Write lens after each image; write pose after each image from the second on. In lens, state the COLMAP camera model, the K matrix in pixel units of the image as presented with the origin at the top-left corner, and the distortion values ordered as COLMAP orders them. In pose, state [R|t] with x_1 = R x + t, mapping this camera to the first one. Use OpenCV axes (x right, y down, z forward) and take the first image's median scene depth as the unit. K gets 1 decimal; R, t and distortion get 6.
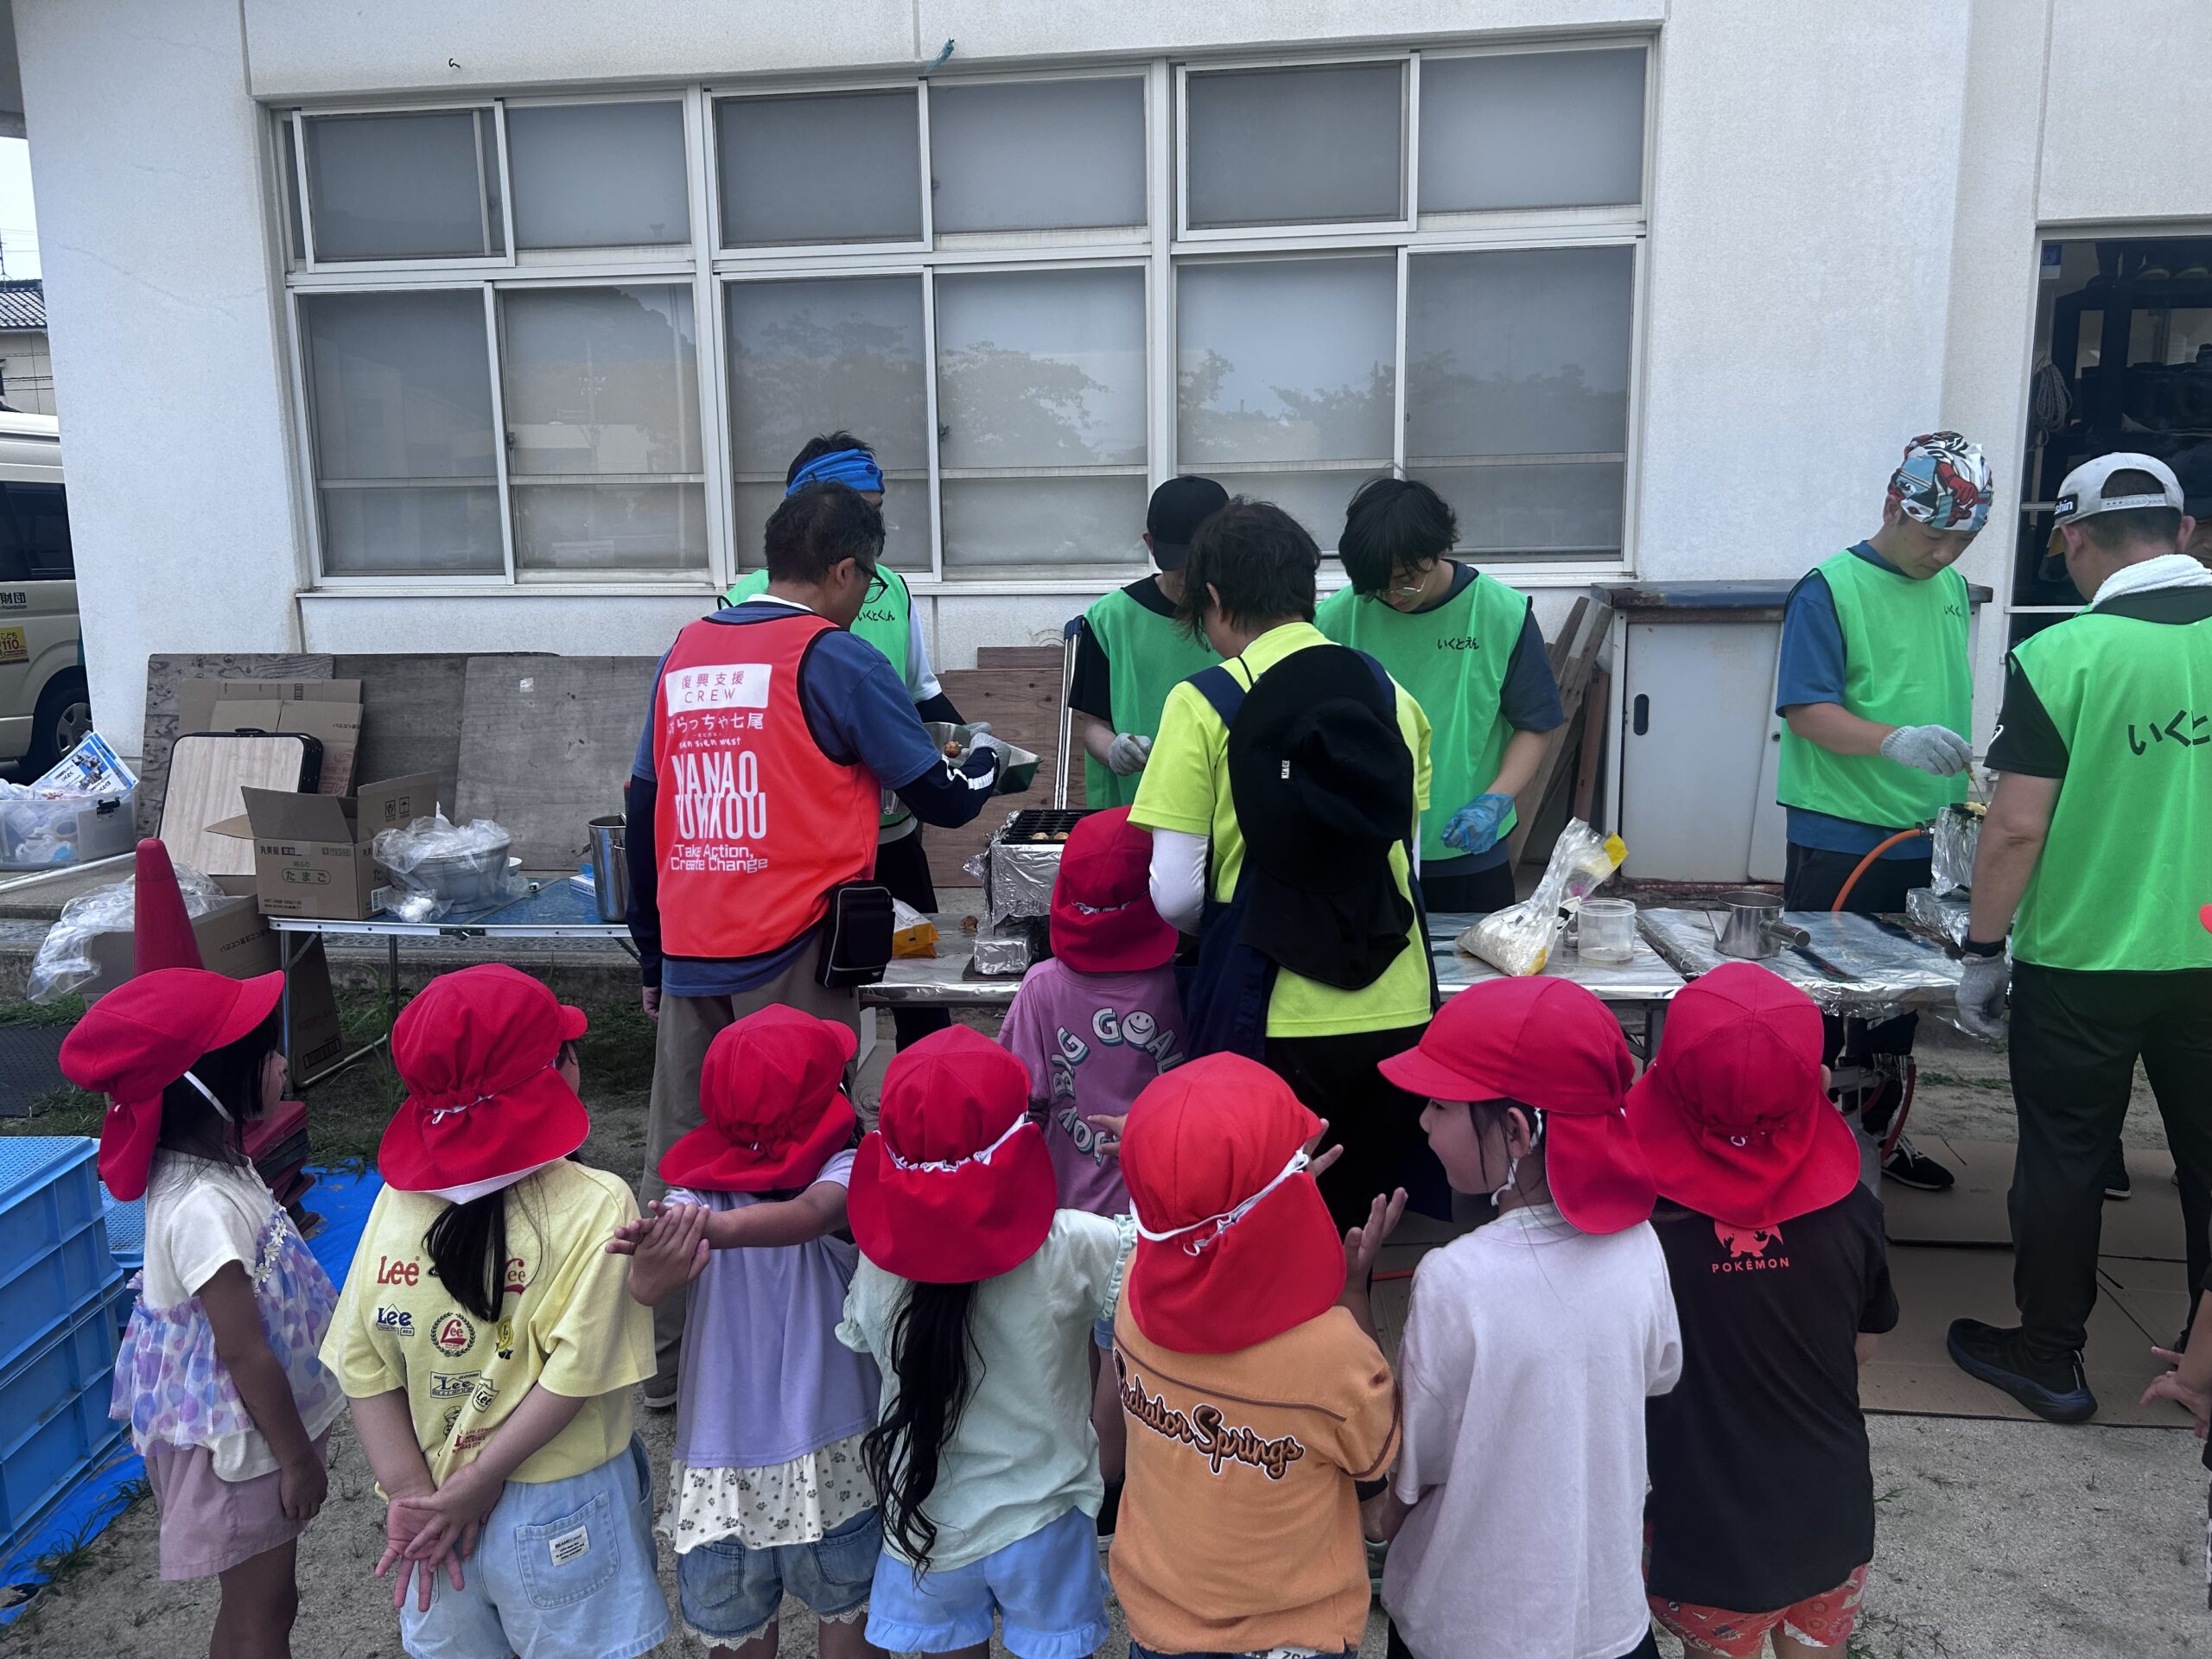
lens RADIAL K [[1699.6, 0, 1072.4], [0, 1699.6, 792.6], [0, 0, 1]] dist [0.019935, -0.002761]
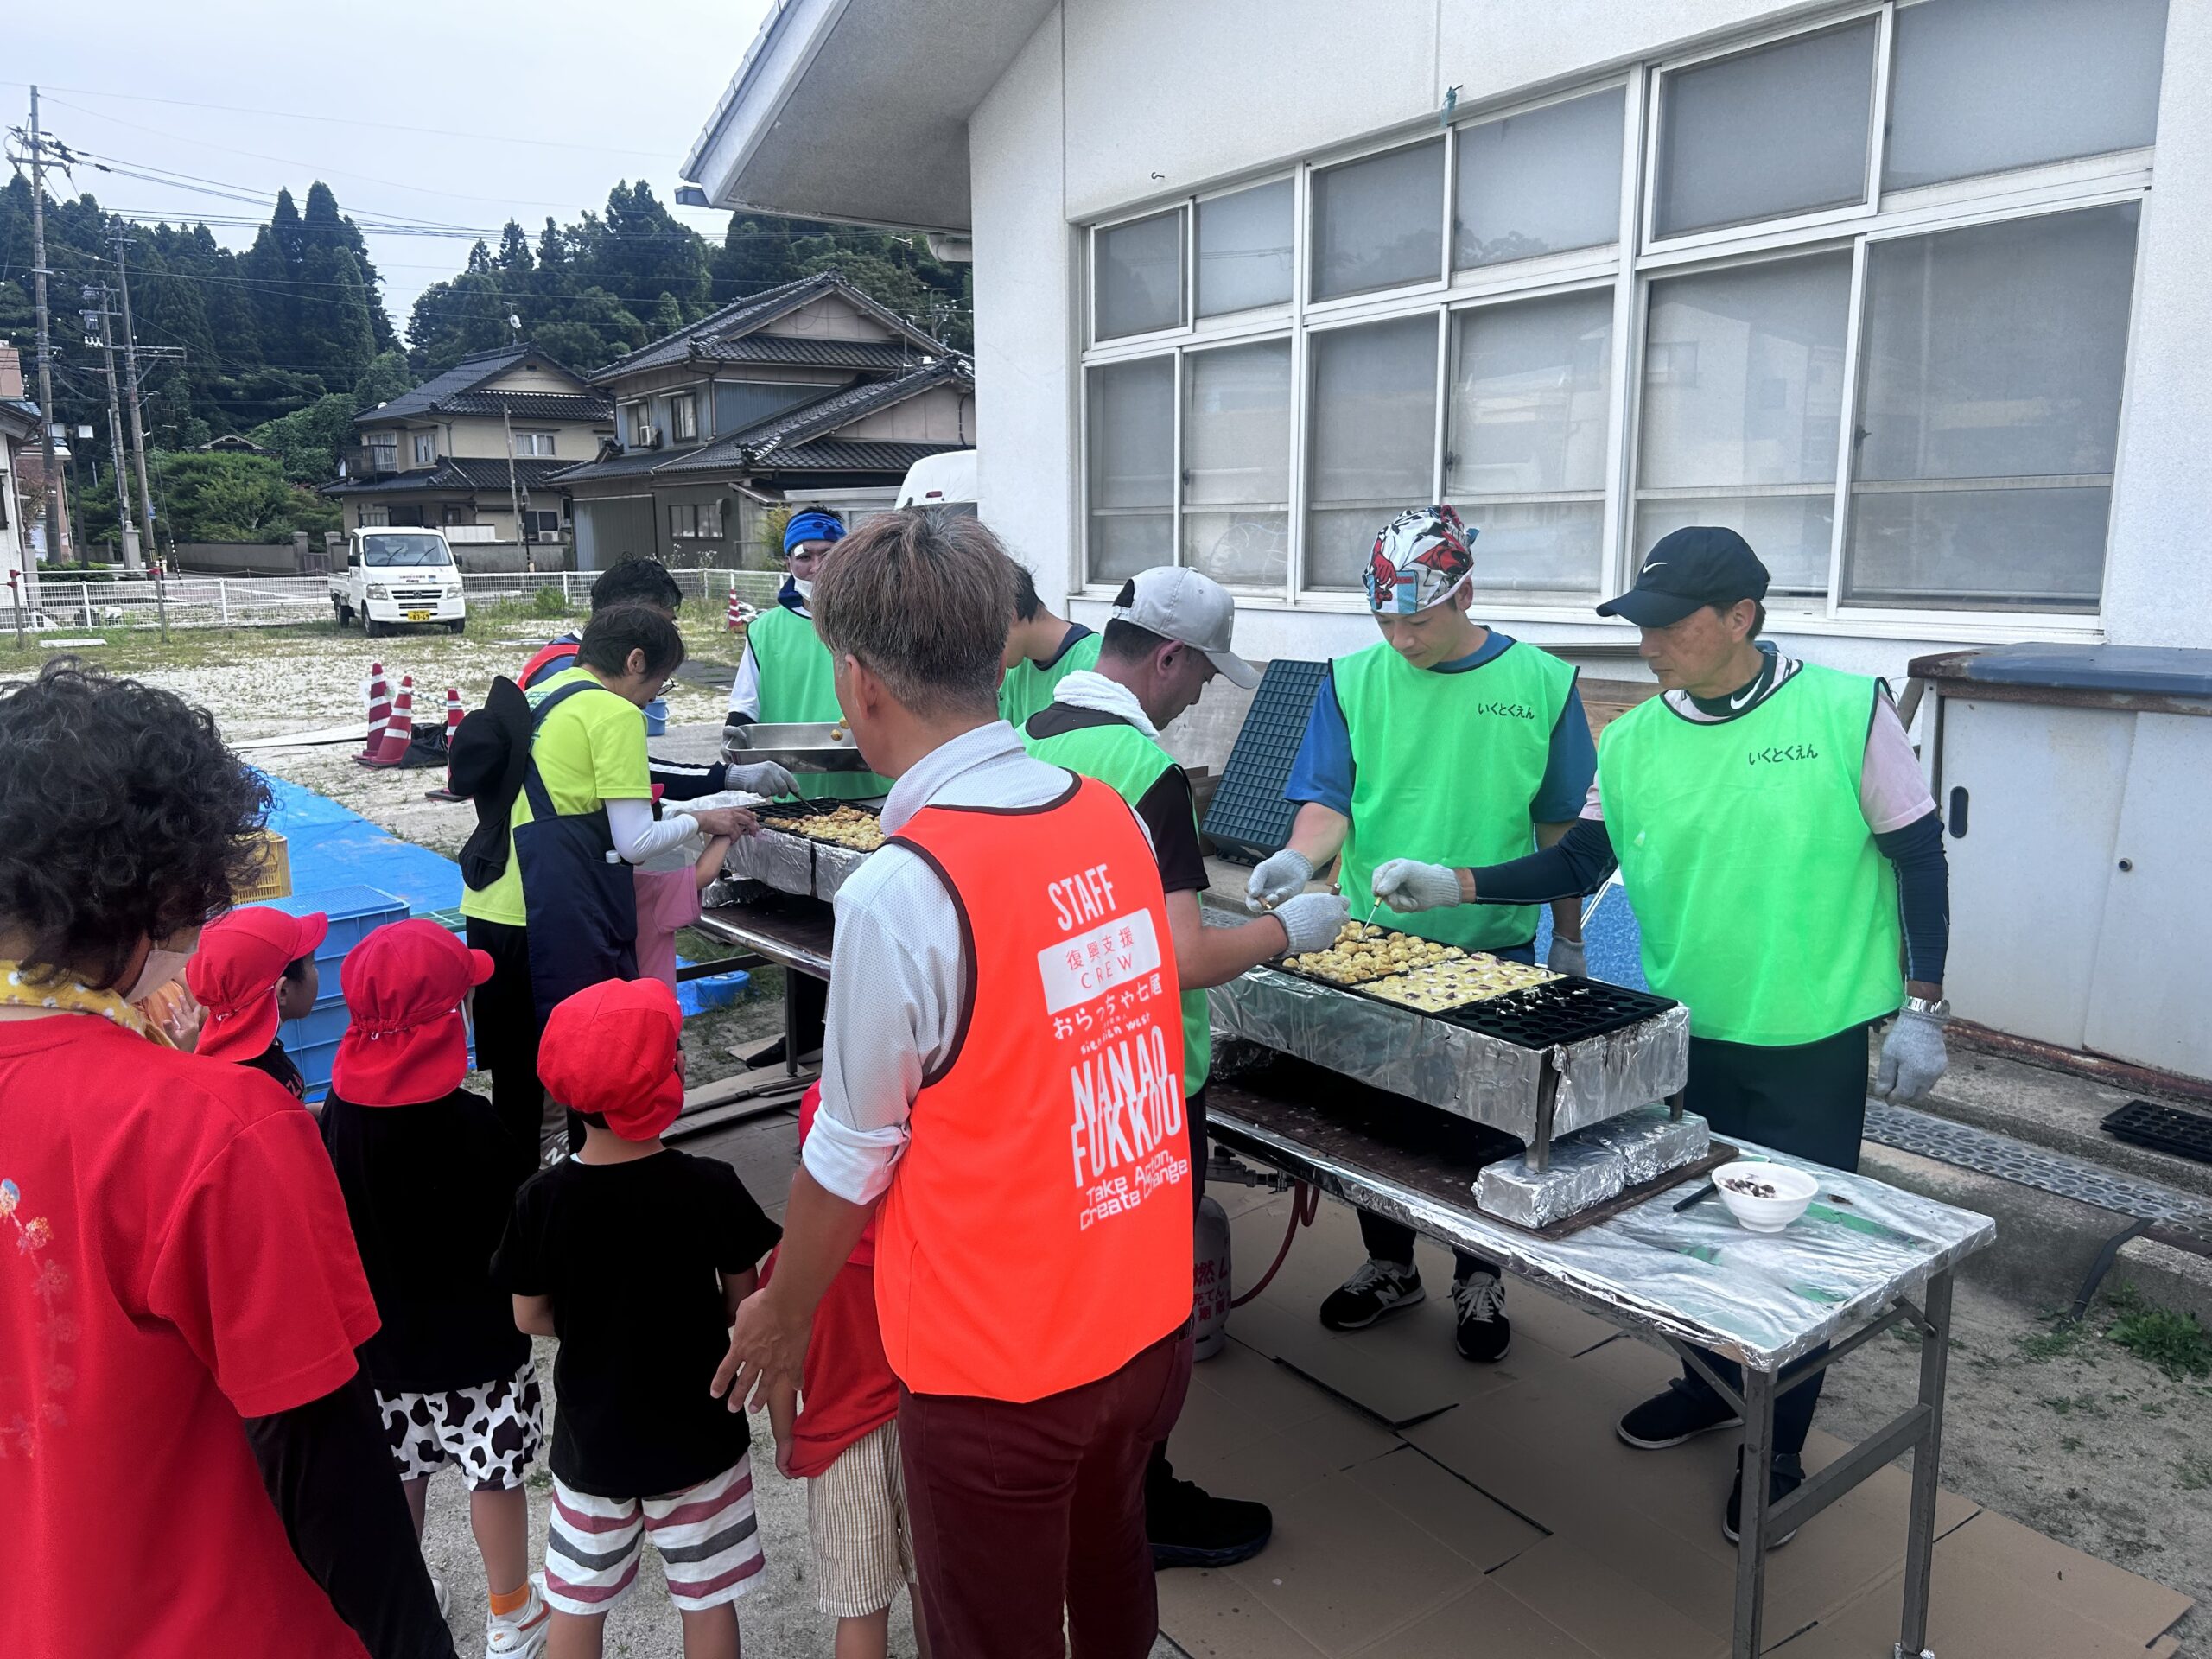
lens RADIAL K [[1670.1, 0, 1095.0], [0, 1670.1, 821.6], [0, 0, 1]] dist [0.038072, -0.052936]
pose [[0.662912, 0.135625, -0.736311, 0.589711], [-0.106683, 0.990532, 0.086403, -0.060092], [0.741057, 0.021274, 0.671105, 0.154195]]
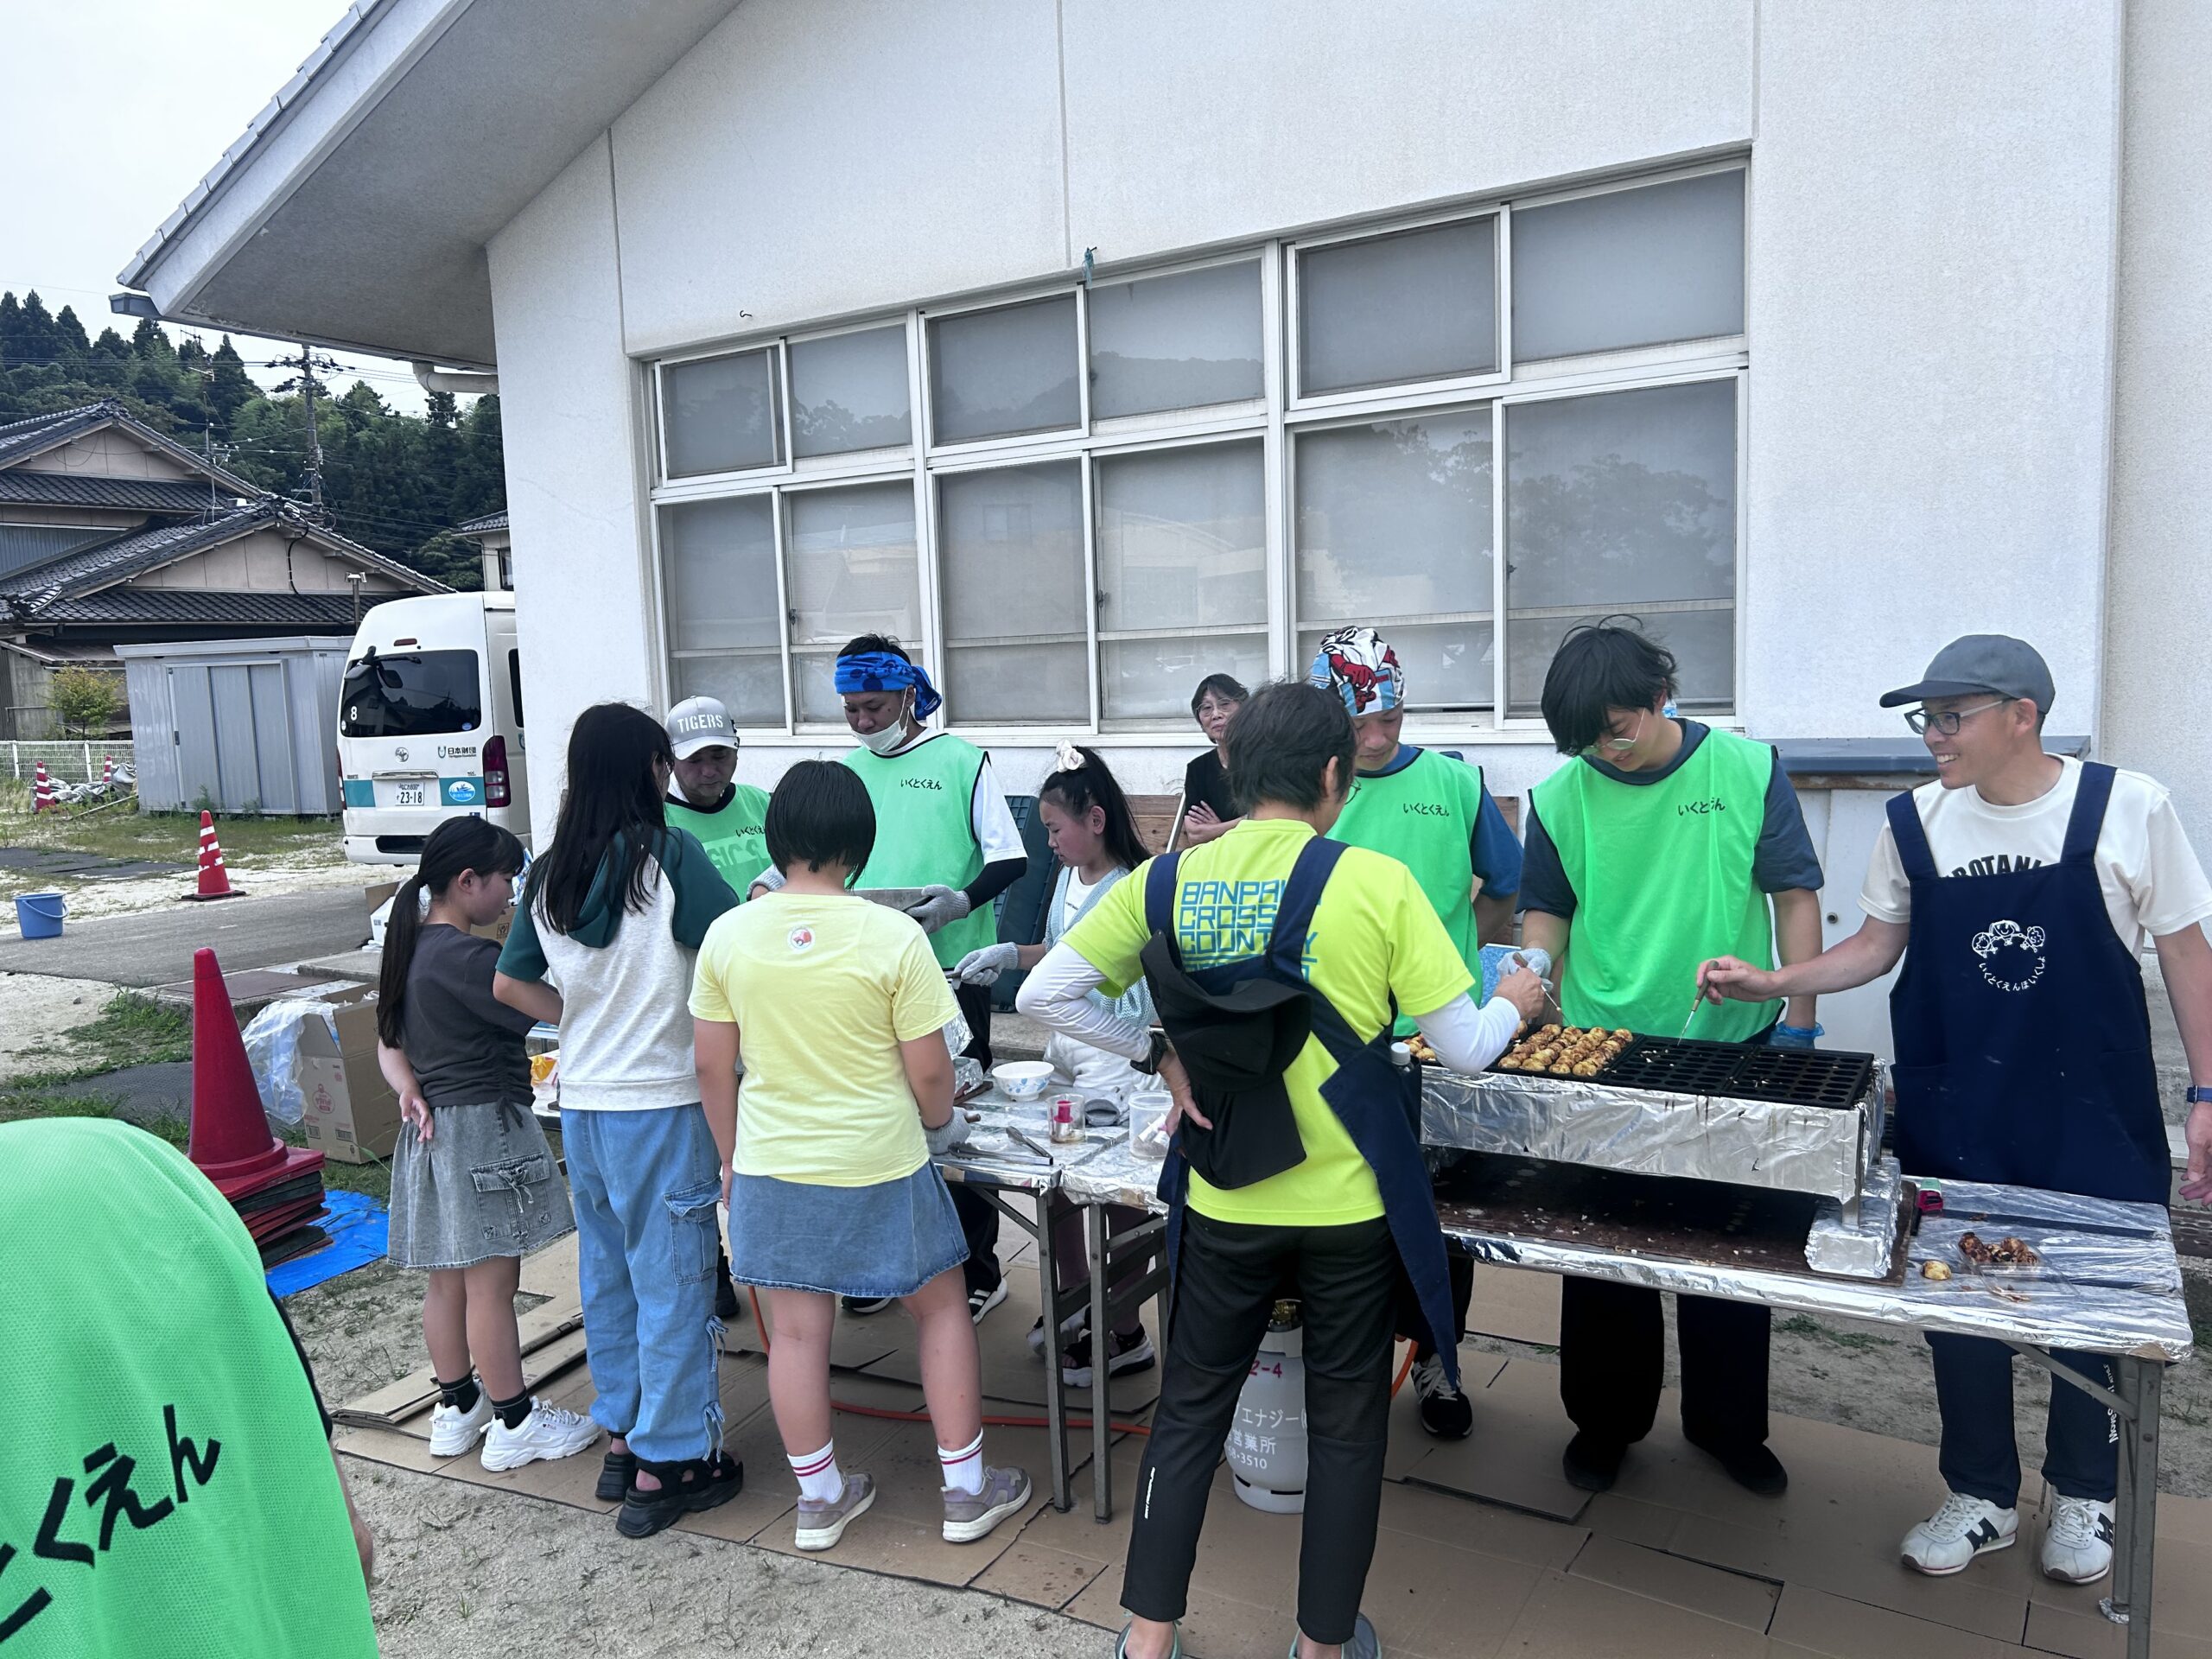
lens RADIAL K [[1652.4, 0, 1106.0], [0, 1652.4, 829.5], [0, 0, 1]] dist [0.044561, -0.053781]
pose [[0.906217, 0.025005, -0.422072, 0.393826], [-0.038777, 0.998958, -0.024076, -0.038788], [0.421030, 0.038185, 0.906242, 0.042966]]
